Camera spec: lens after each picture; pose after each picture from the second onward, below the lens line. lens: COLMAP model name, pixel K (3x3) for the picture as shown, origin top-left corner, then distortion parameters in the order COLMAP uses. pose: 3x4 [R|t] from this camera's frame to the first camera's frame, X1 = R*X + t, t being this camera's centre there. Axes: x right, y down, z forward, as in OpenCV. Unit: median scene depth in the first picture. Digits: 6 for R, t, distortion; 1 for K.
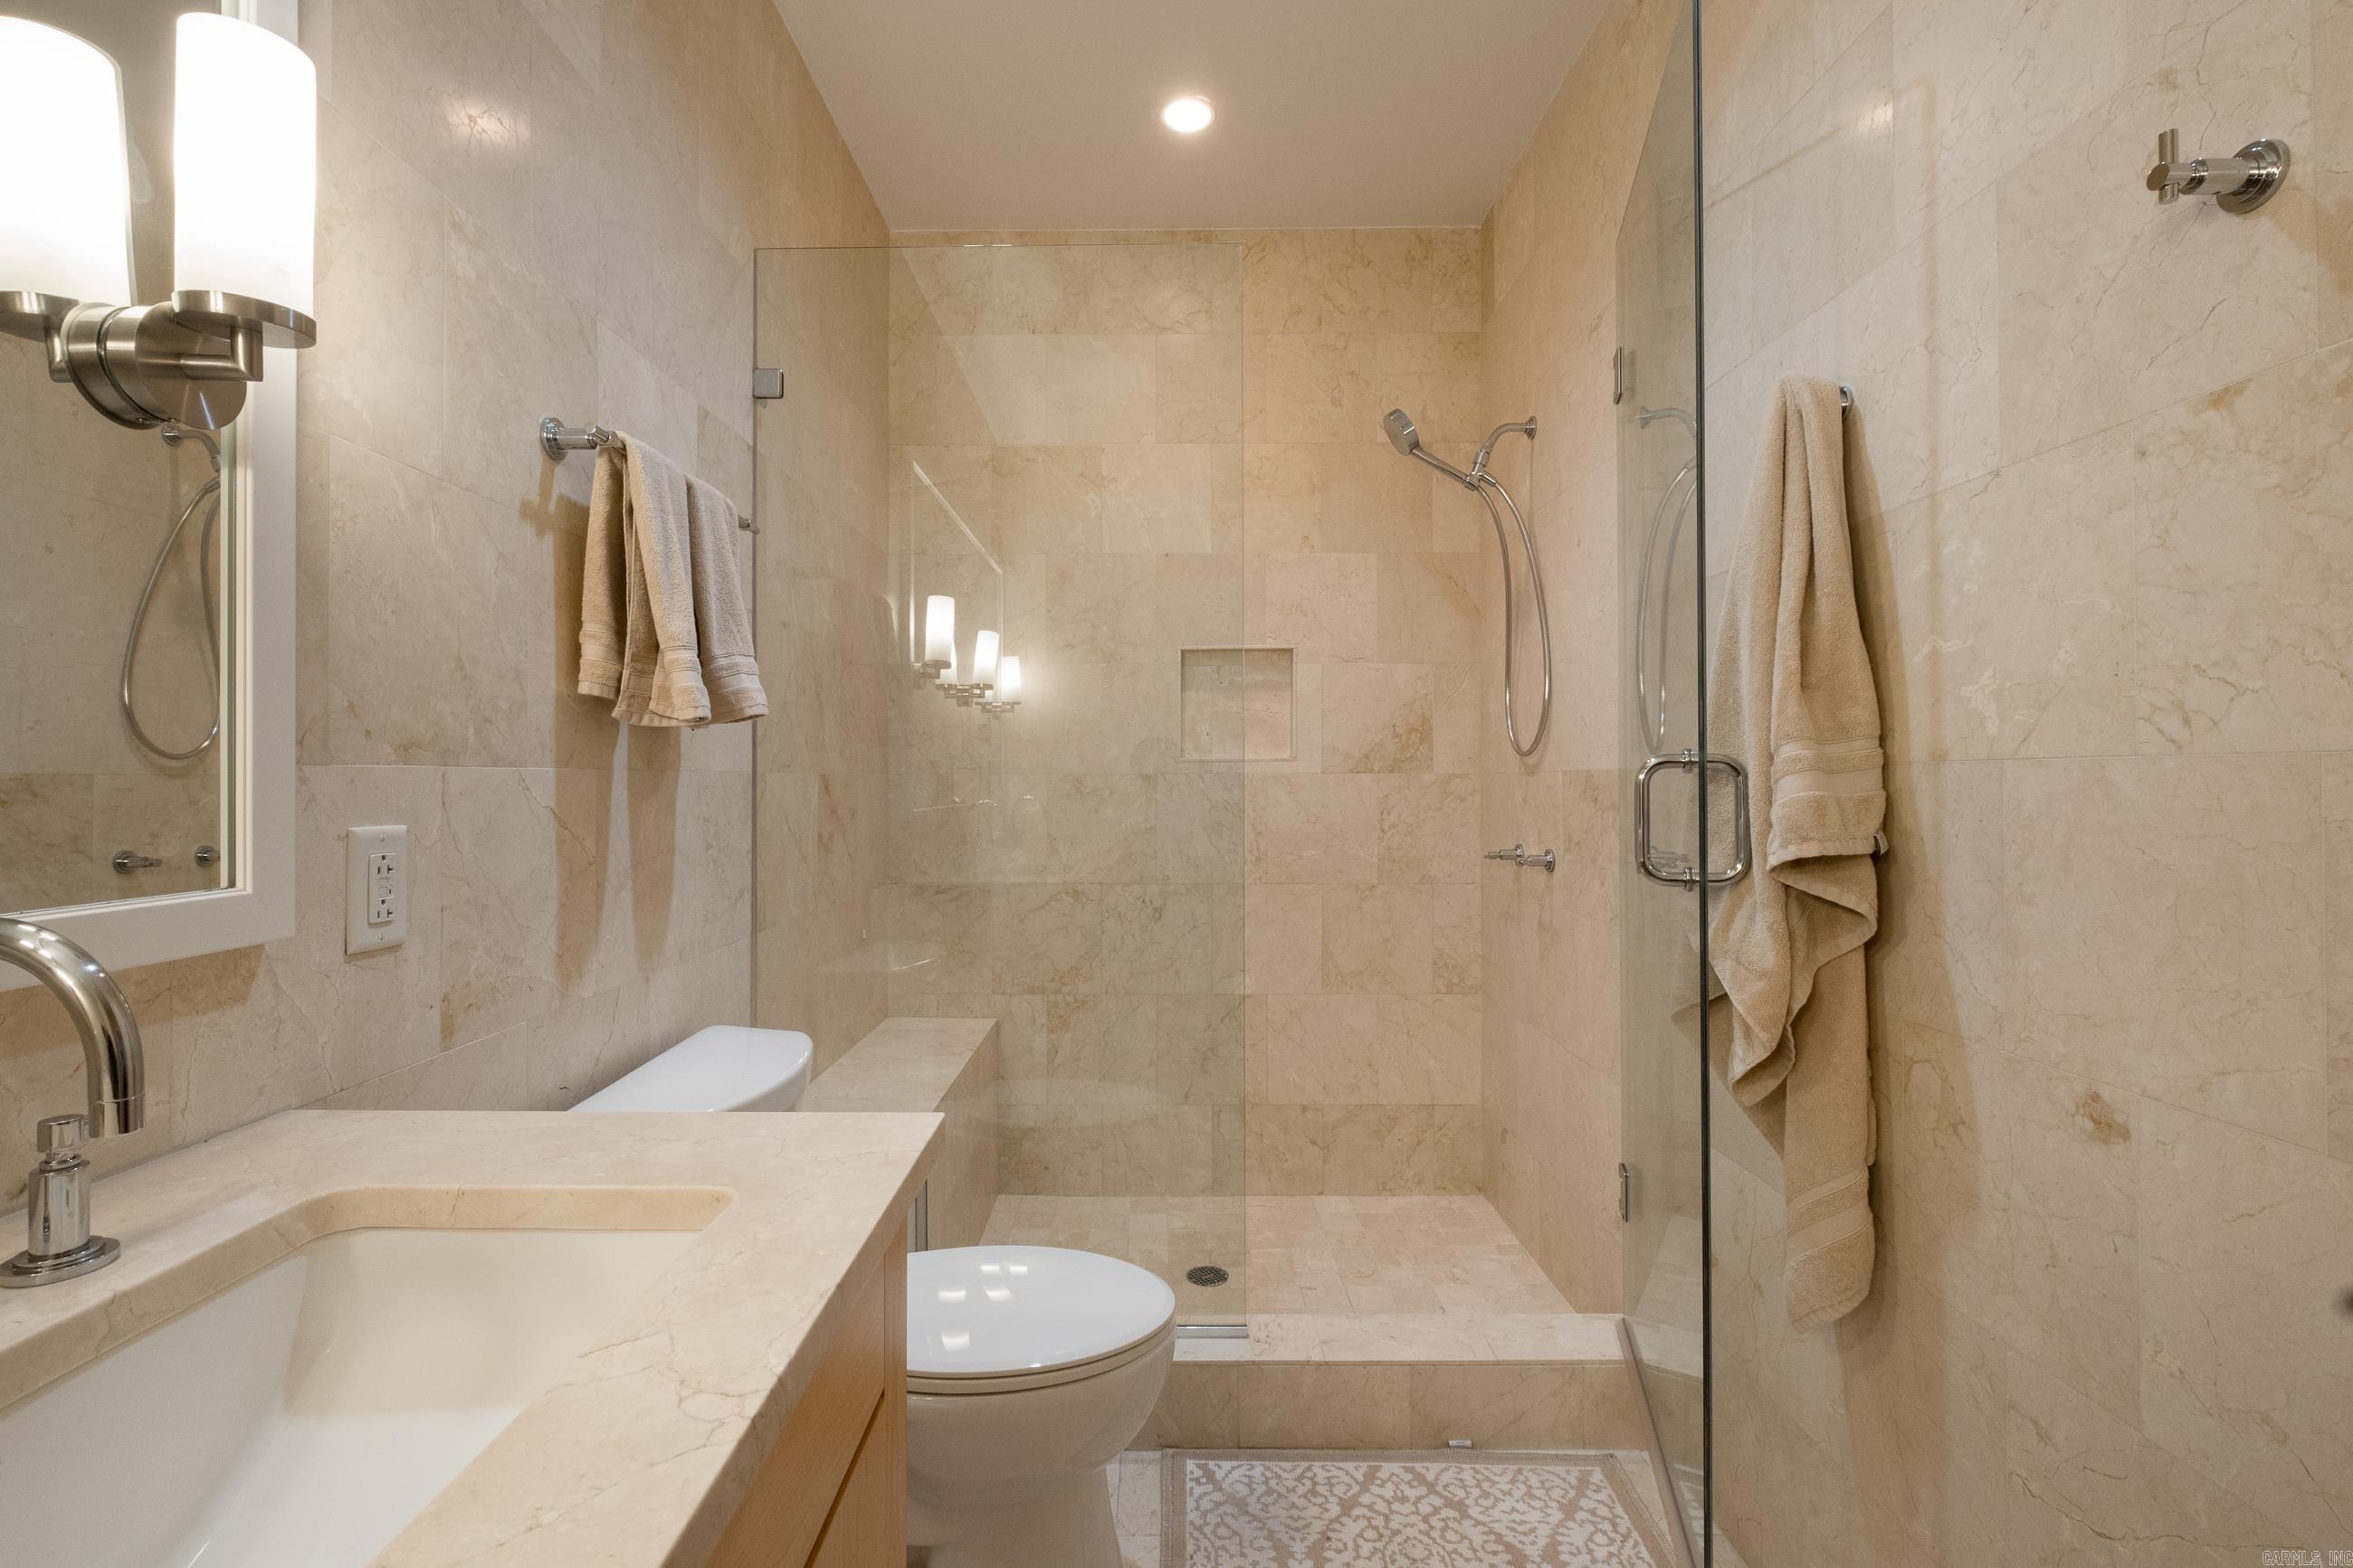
lens RADIAL K [[1054.7, 0, 1166.0], [0, 1054.7, 793.6], [0, 0, 1]] dist [-0.003928, 0.000435]
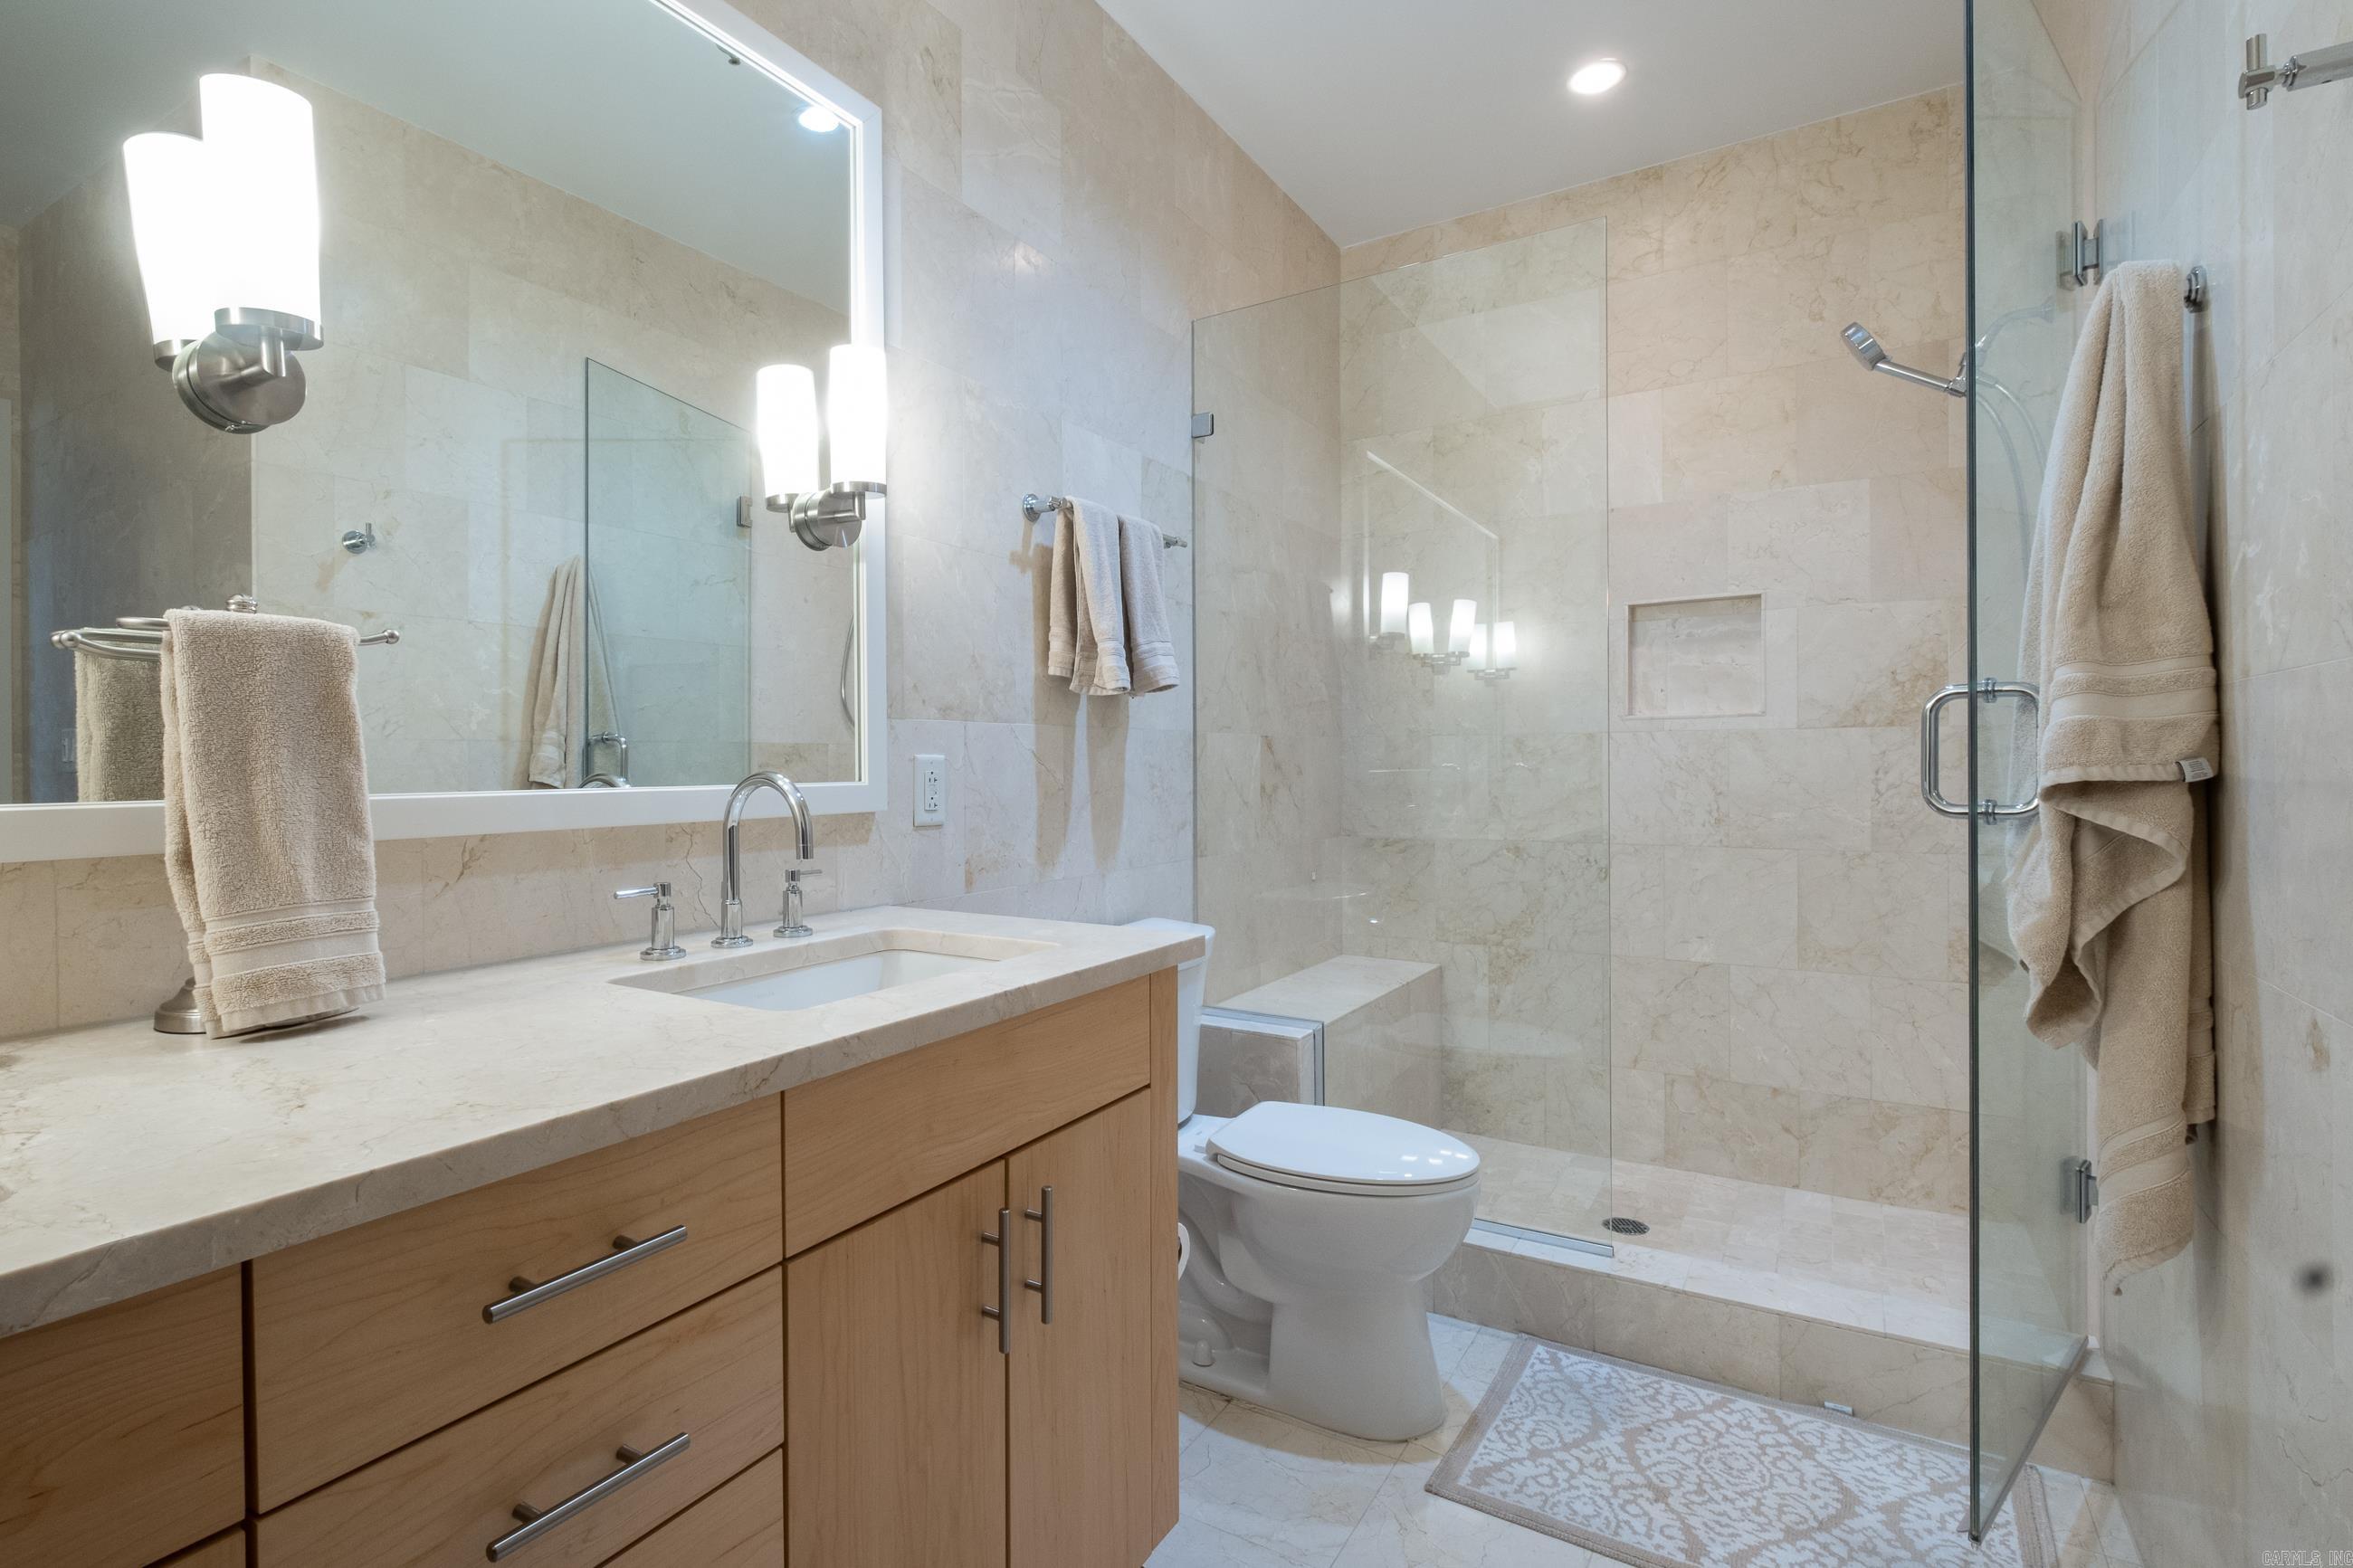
lens RADIAL K [[1022.1, 0, 1101.5], [0, 1022.1, 793.4], [0, 0, 1]] dist [-0.000819, 0.000416]
pose [[0.857770, 0.013184, -0.513864, 0.204253], [0.001525, 0.999601, 0.028193, 0.026453], [0.514031, -0.024967, 0.857408, -0.170705]]
